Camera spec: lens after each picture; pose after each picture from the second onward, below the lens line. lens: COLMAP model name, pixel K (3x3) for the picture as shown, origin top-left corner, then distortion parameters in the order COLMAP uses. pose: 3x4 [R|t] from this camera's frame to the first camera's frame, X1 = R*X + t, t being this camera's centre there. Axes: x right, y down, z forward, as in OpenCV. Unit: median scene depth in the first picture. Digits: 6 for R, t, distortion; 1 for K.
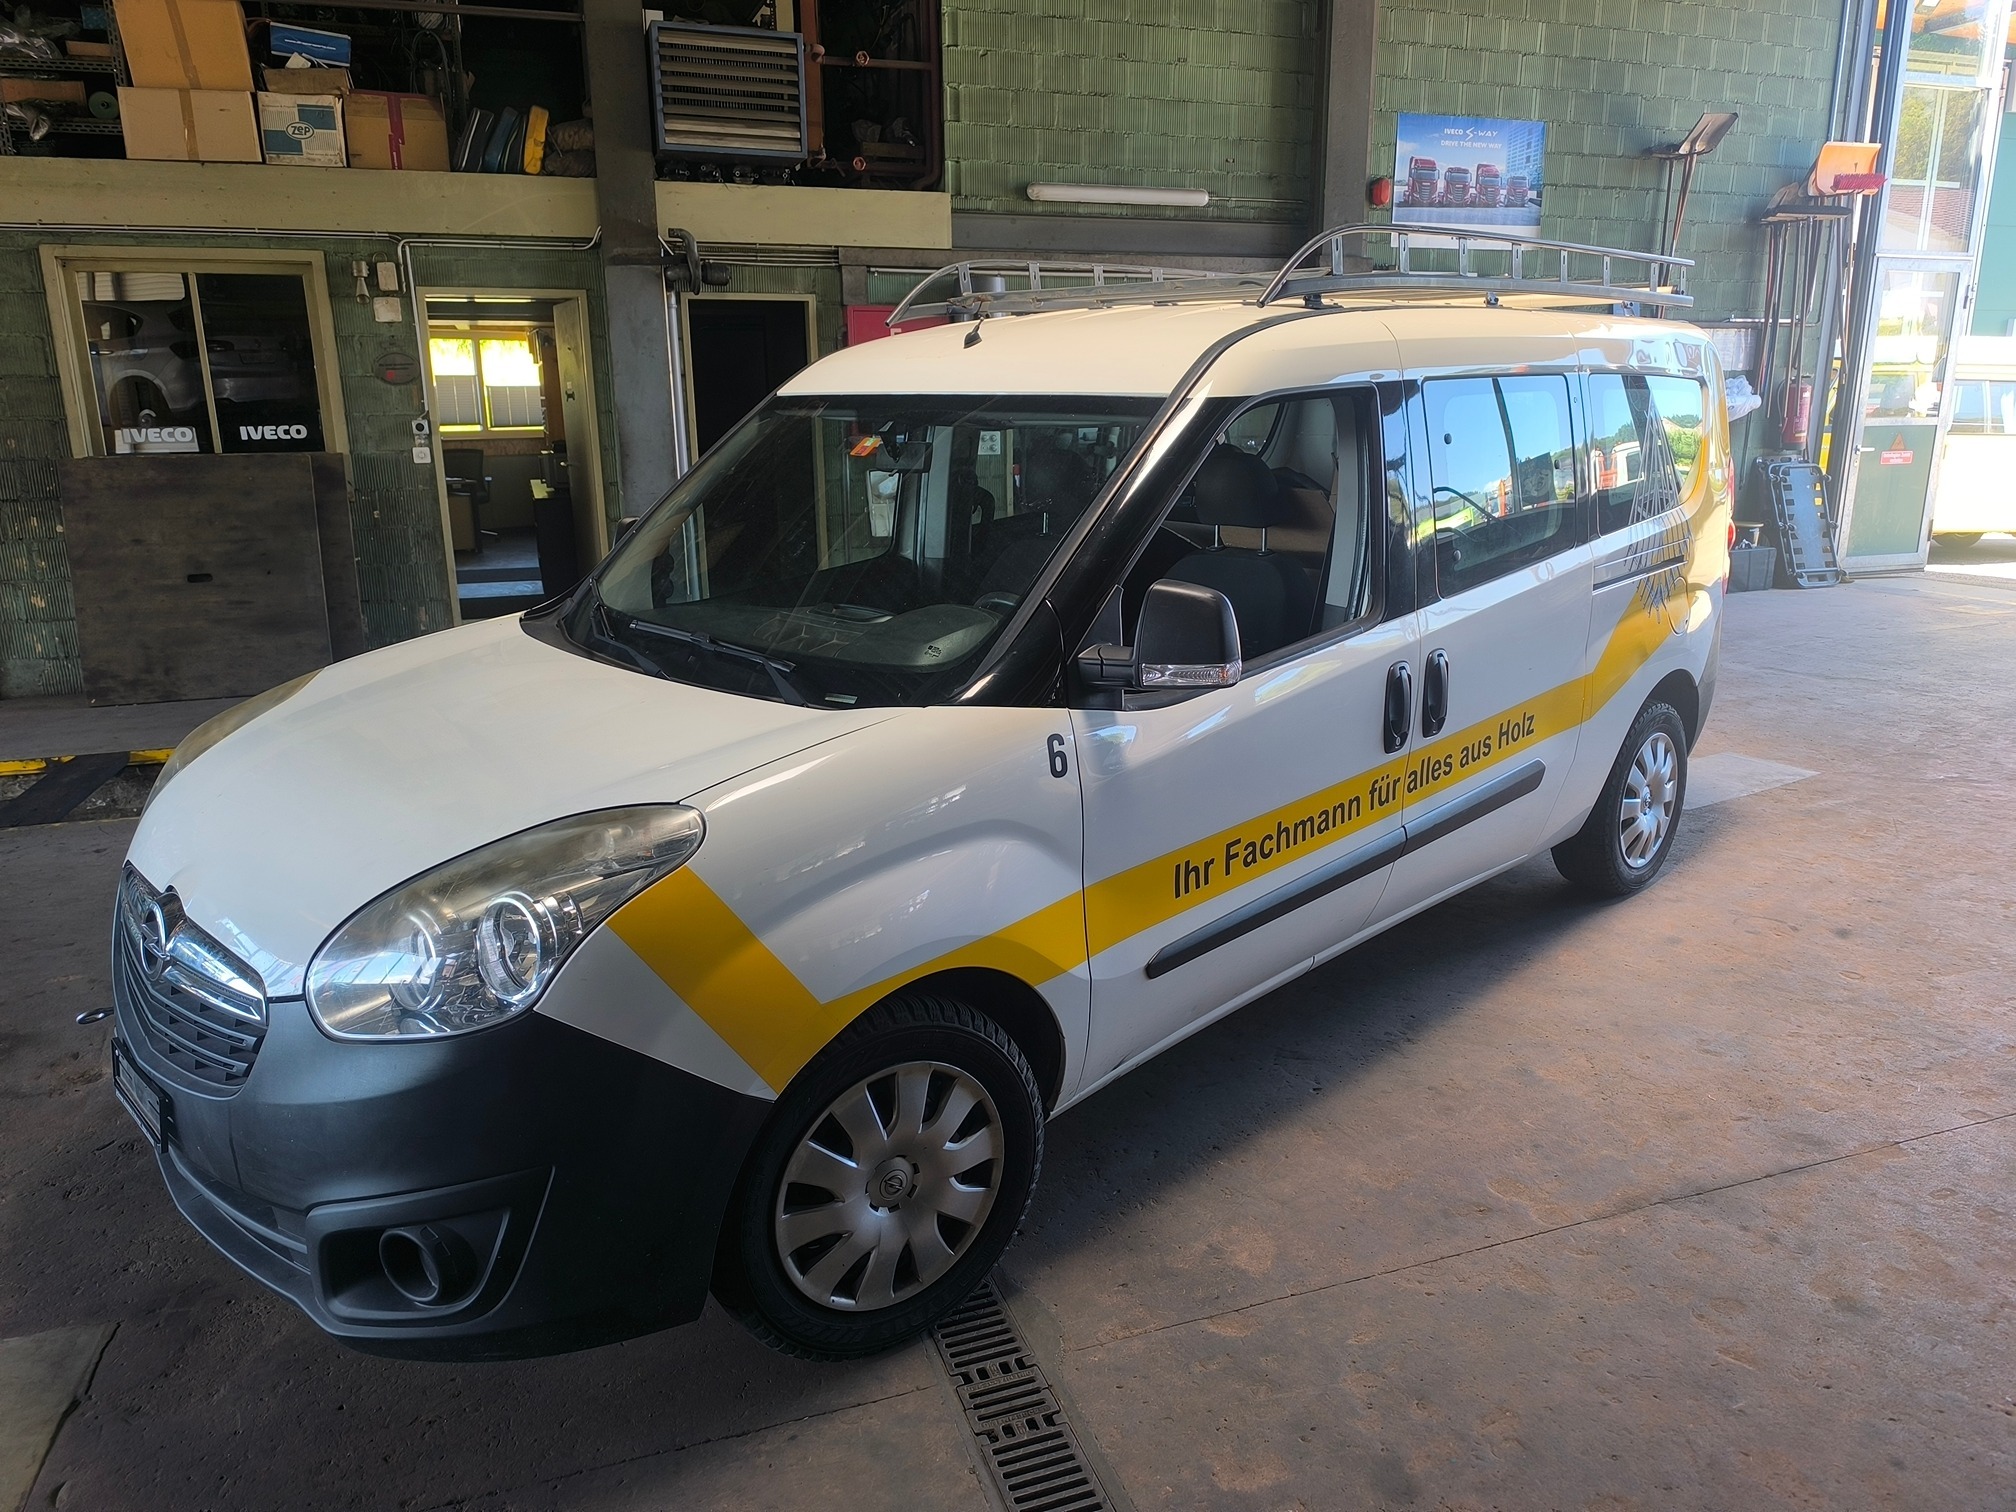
lens RADIAL K [[1376.1, 0, 1019.6], [0, 1376.1, 747.9], [0, 0, 1]] dist [0.024876, -0.029112]
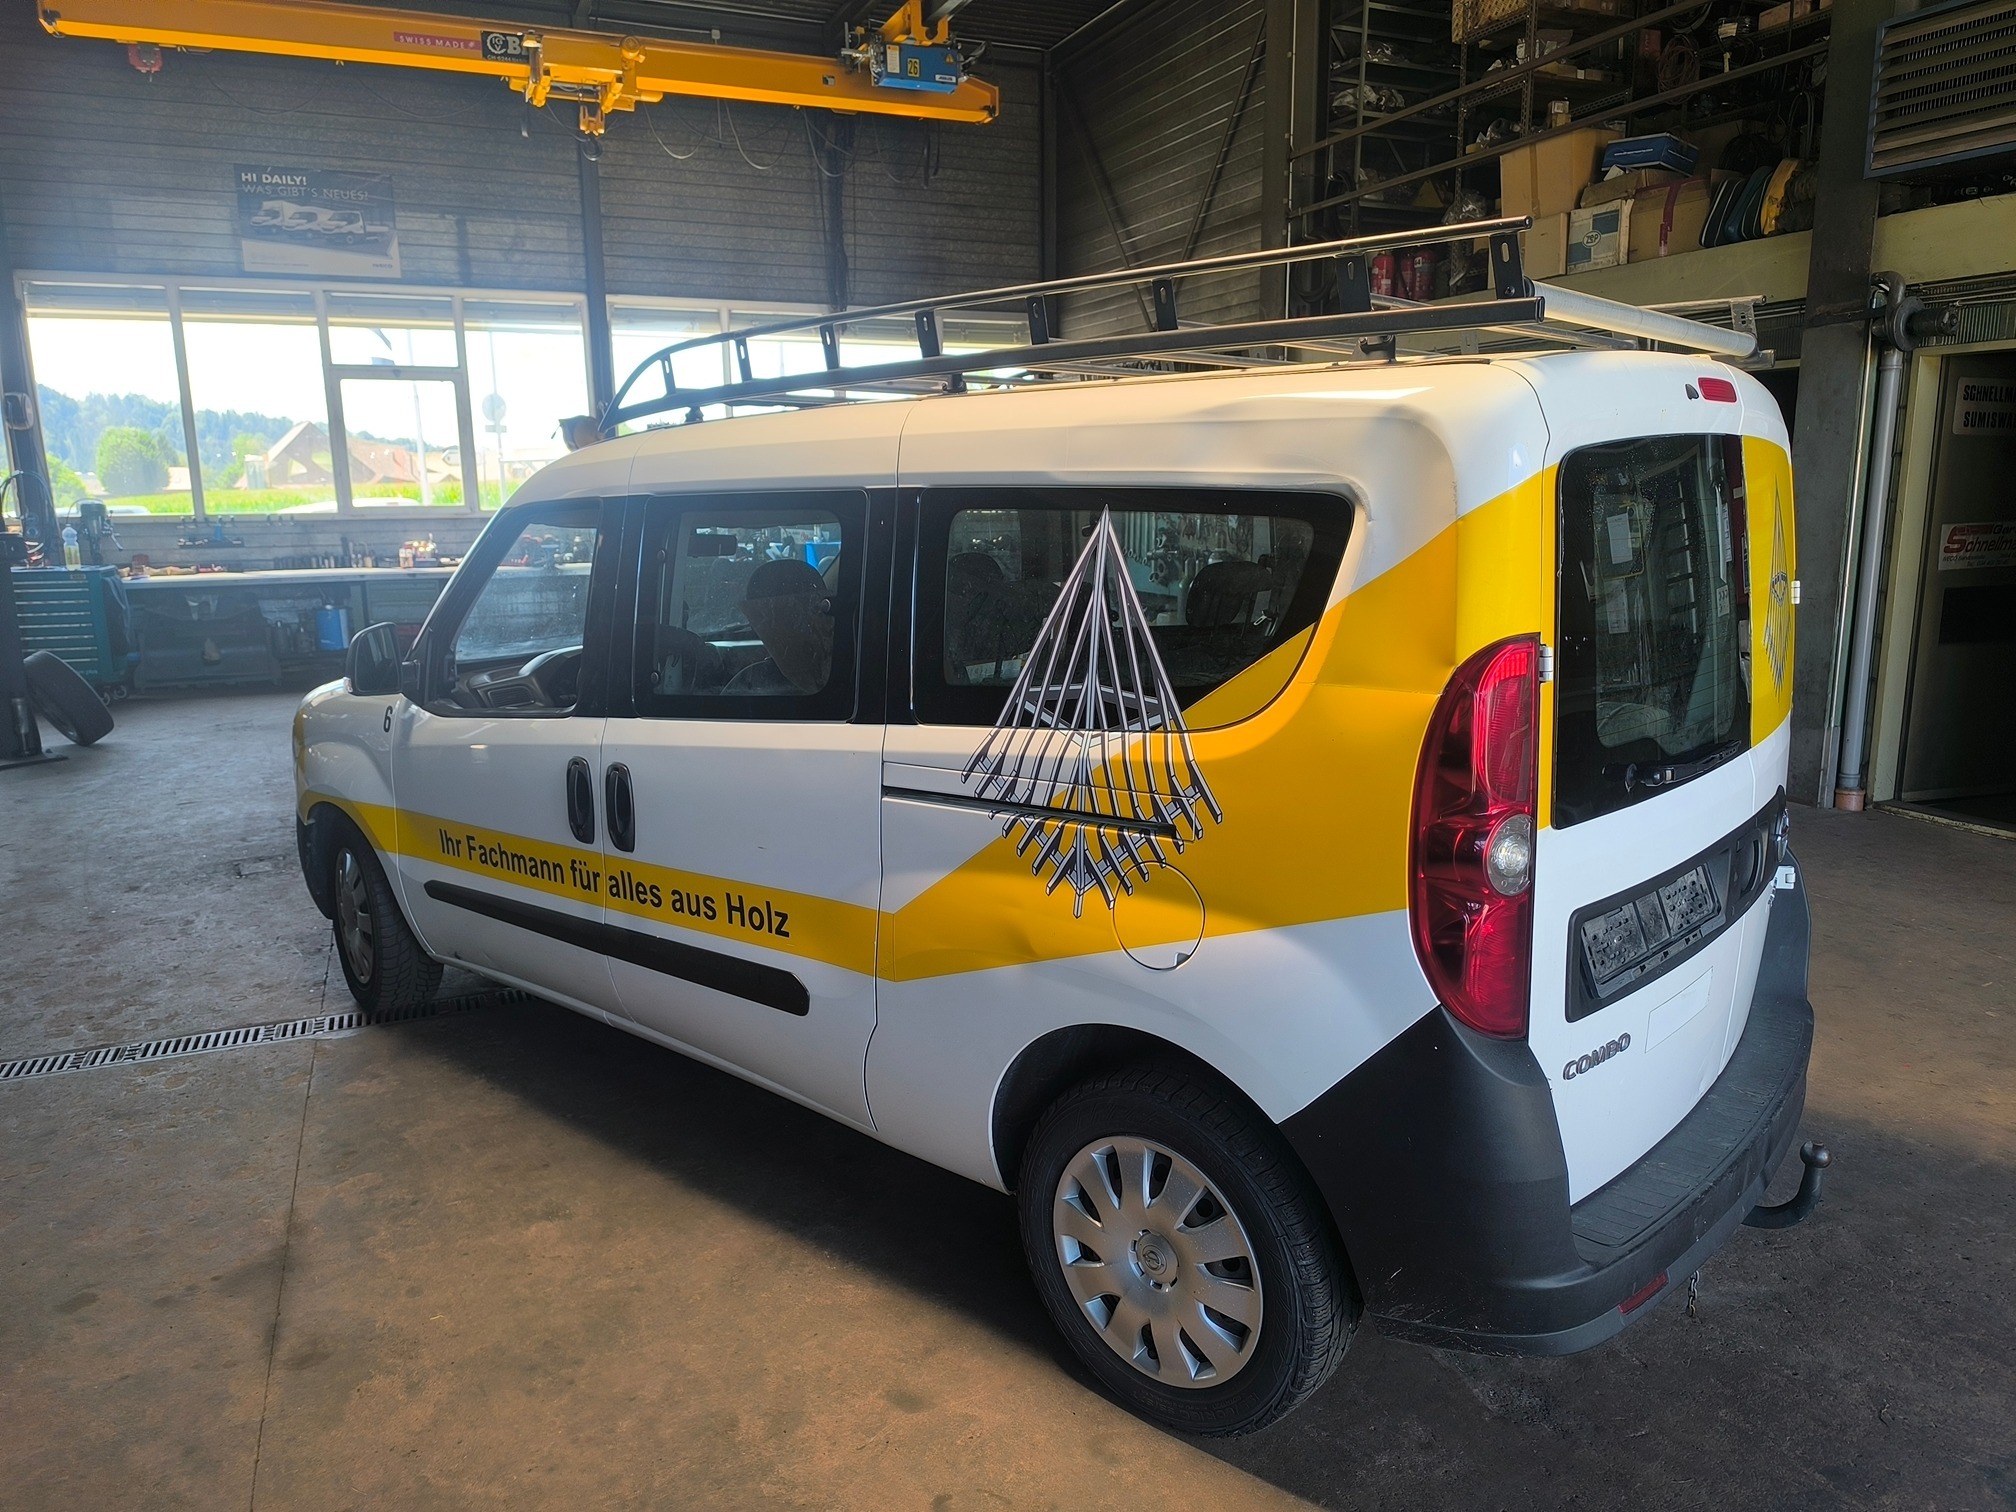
lens RADIAL K [[1376.1, 0, 1006.6], [0, 1376.1, 751.2], [0, 0, 1]] dist [0.024876, -0.029112]
pose [[0.070948, 0.195597, -0.978115, 0.557240], [-0.236273, 0.955975, 0.174032, -0.137603], [0.969093, 0.218755, 0.114039, 0.499076]]
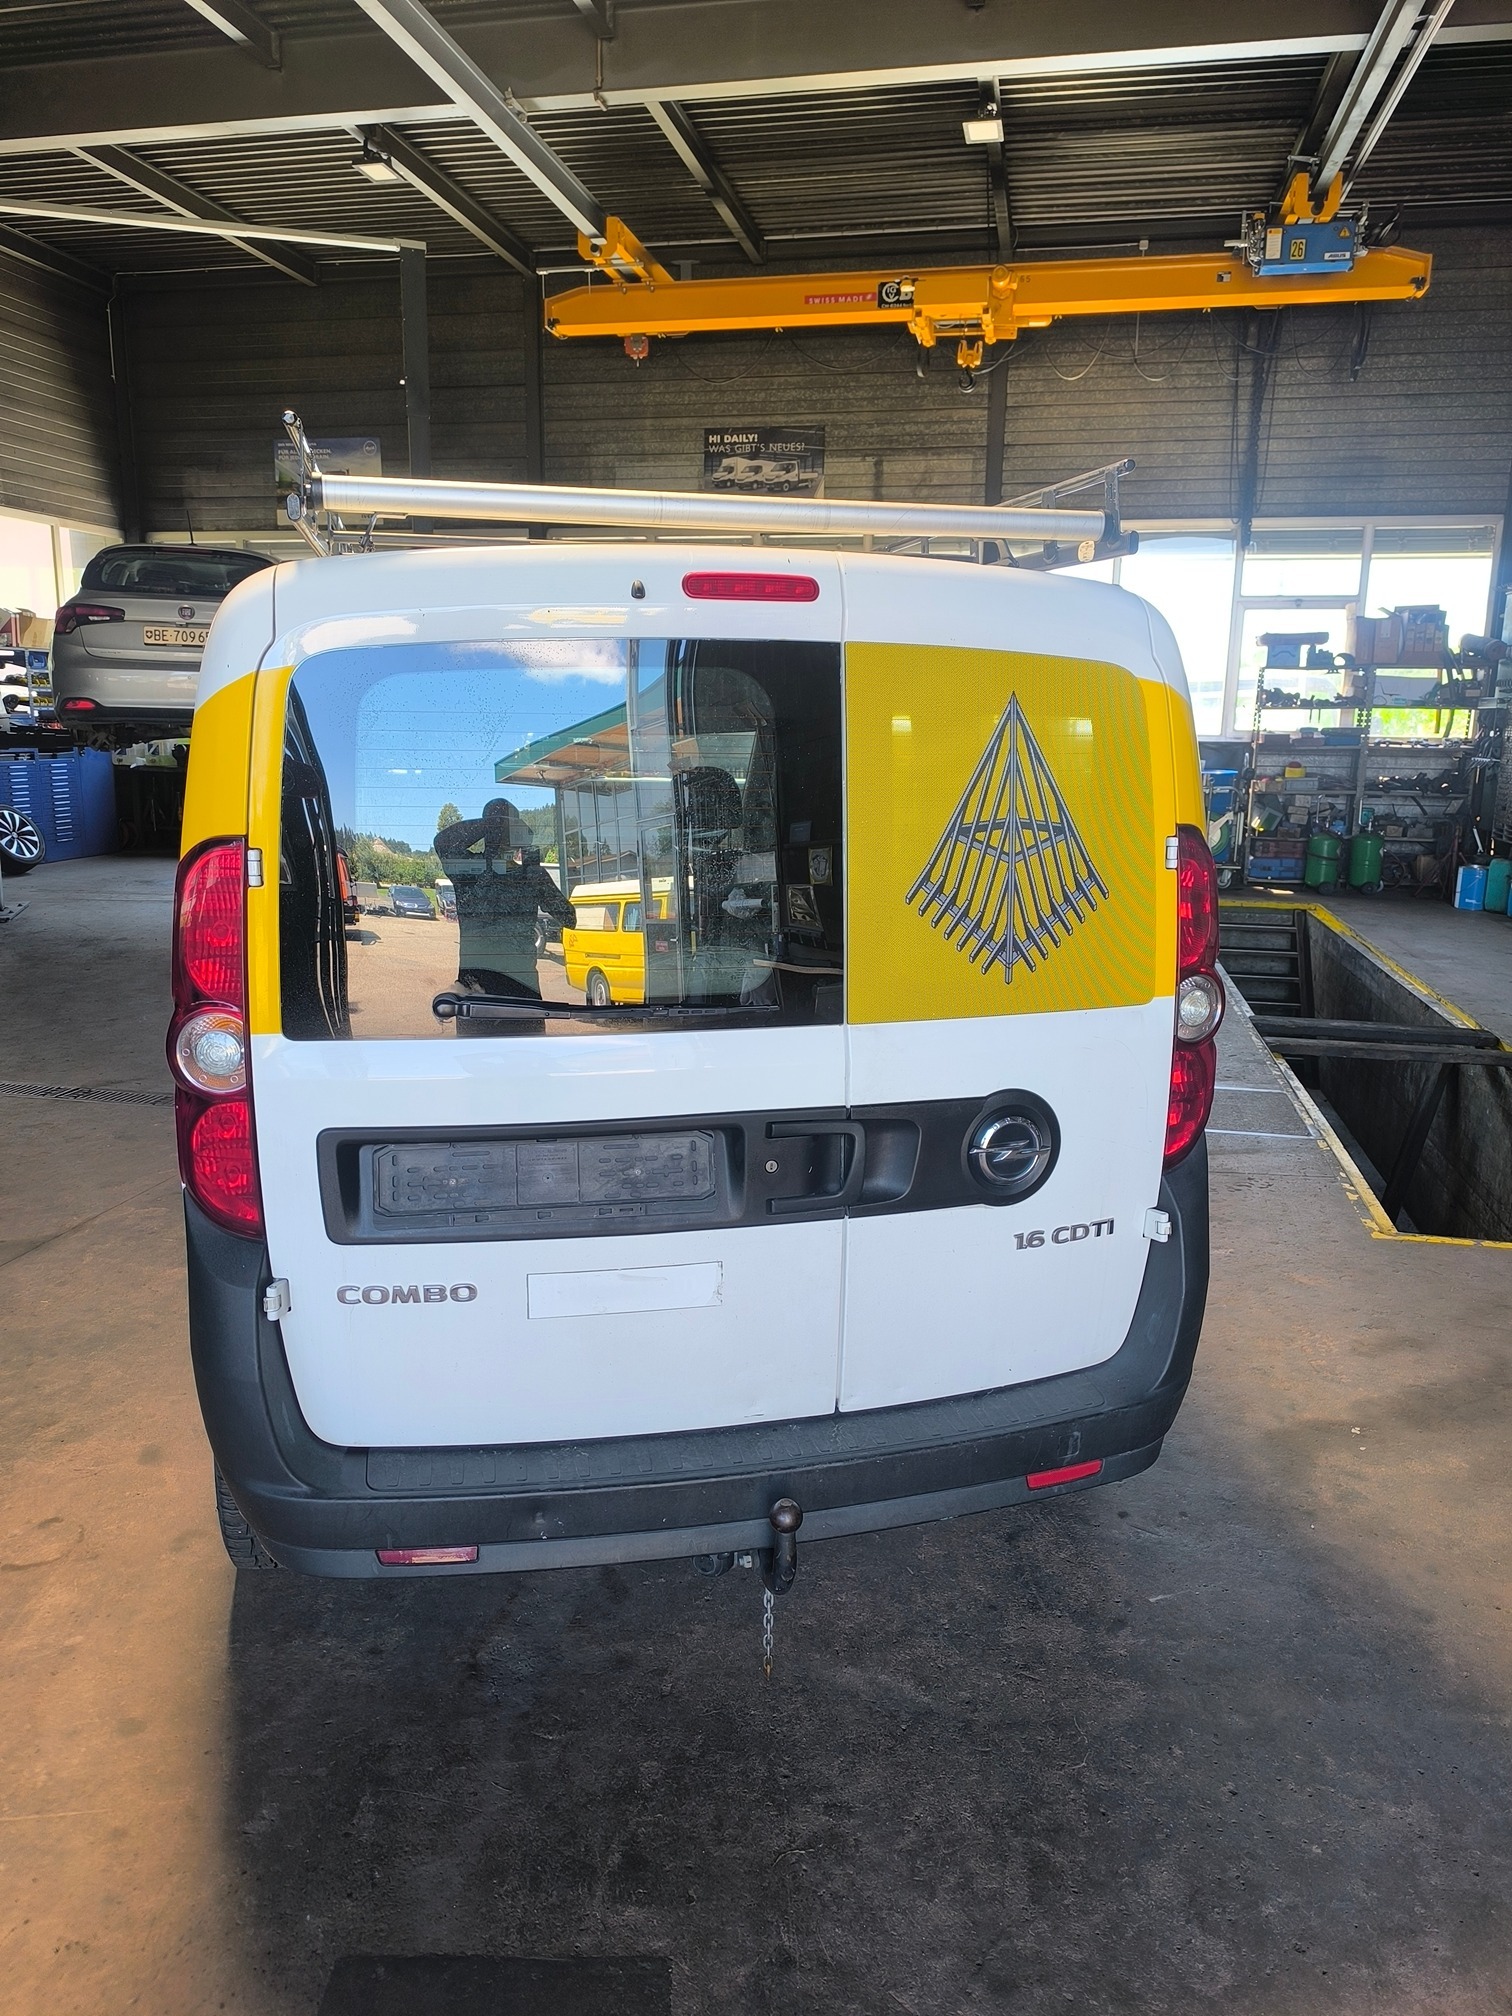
lens RADIAL K [[1376.1, 0, 756.7], [0, 1376.1, 1007.9], [0, 0, 1]] dist [0.024876, -0.029112]
pose [[-0.520659, 0.179172, -0.834752, 0.478608], [-0.220140, 0.916496, 0.334026, -0.215569], [0.824895, 0.357676, -0.437739, 0.824857]]
